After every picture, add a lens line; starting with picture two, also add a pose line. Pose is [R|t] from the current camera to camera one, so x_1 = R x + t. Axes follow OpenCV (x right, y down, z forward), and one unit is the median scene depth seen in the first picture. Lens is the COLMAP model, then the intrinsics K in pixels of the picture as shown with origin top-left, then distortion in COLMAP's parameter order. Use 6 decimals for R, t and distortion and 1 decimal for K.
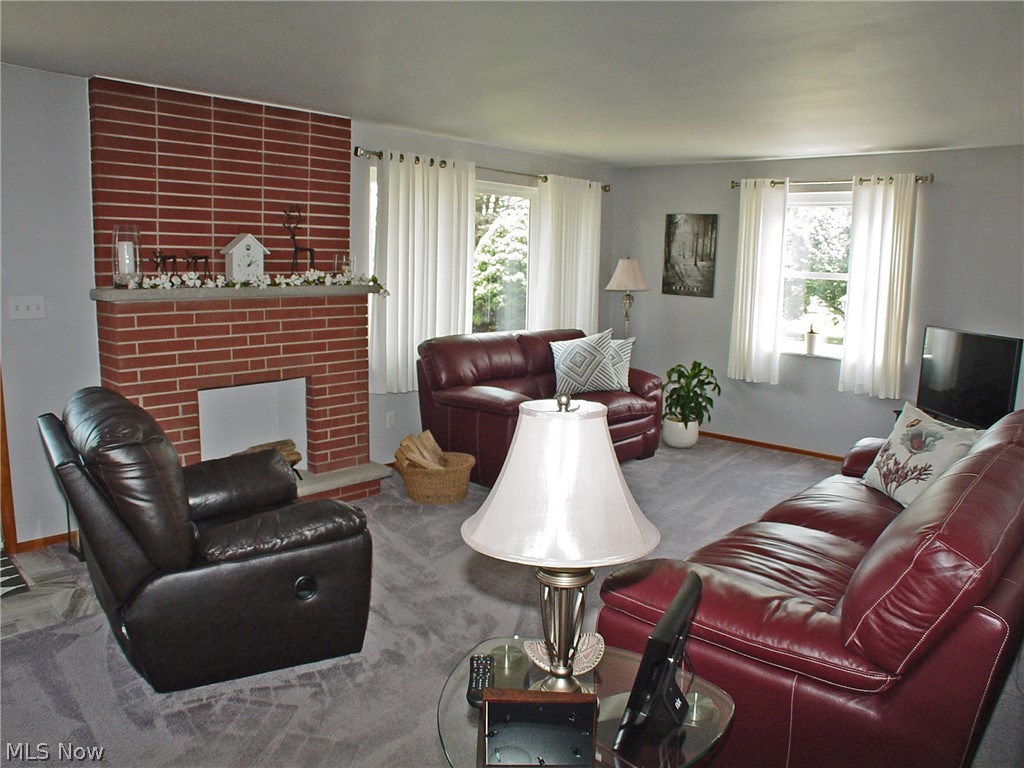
lens RADIAL K [[751.2, 0, 512.0], [0, 751.2, 384.0], [0, 0, 1]] dist [-0.180739, 0.132768]
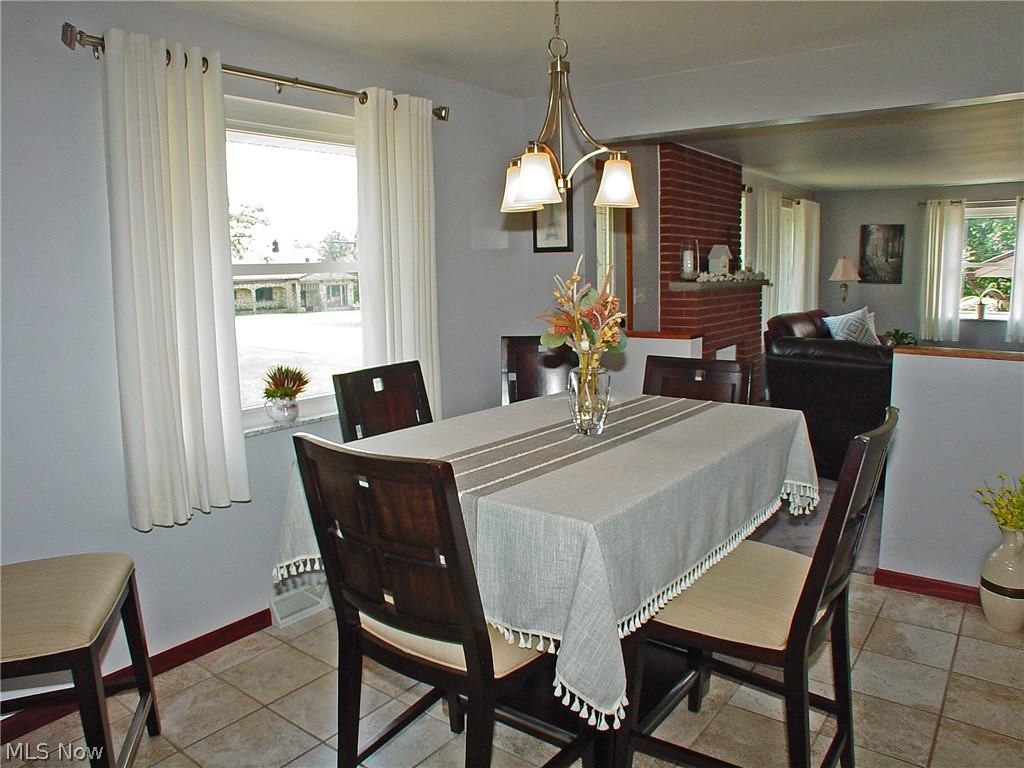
lens RADIAL K [[751.2, 0, 512.0], [0, 751.2, 384.0], [0, 0, 1]] dist [-0.180739, 0.132768]
pose [[0.992484, -0.057363, 0.108099, -0.842259], [0.058050, 0.998308, -0.003220, 0.048210], [-0.107731, 0.009471, 0.994135, -0.380922]]
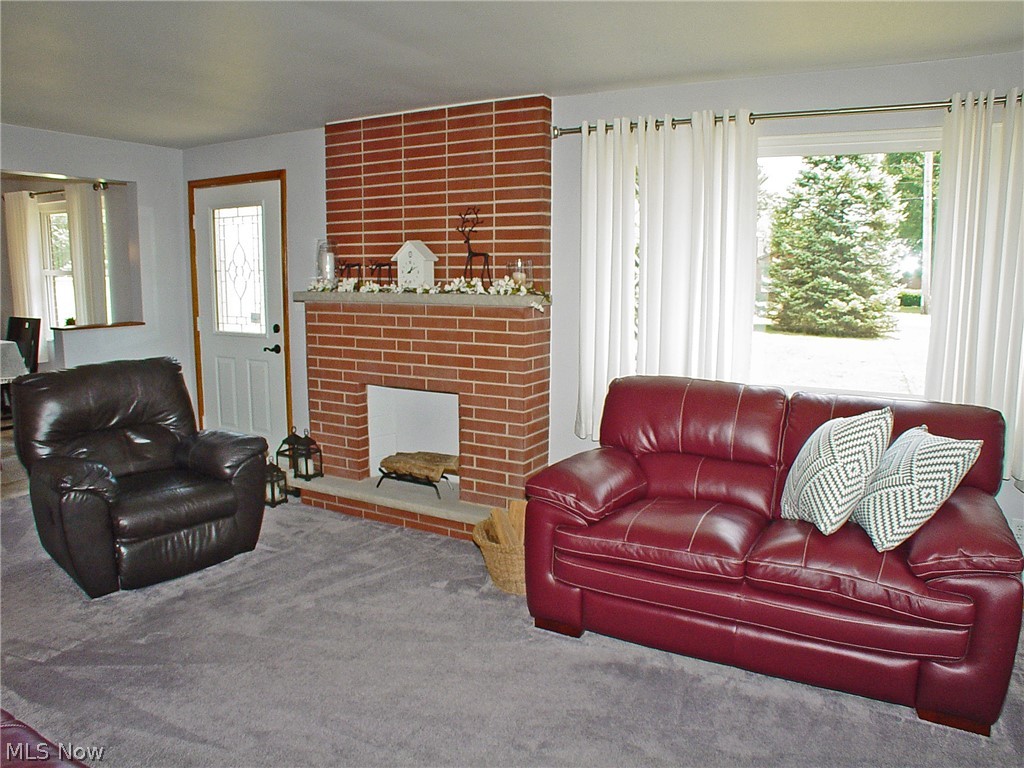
lens RADIAL K [[751.2, 0, 512.0], [0, 751.2, 384.0], [0, 0, 1]] dist [-0.180739, 0.132768]
pose [[0.222015, 0.122221, -0.967353, 0.636021], [-0.158041, 0.983504, 0.087990, -0.113560], [0.962150, 0.133346, 0.237669, 0.844478]]
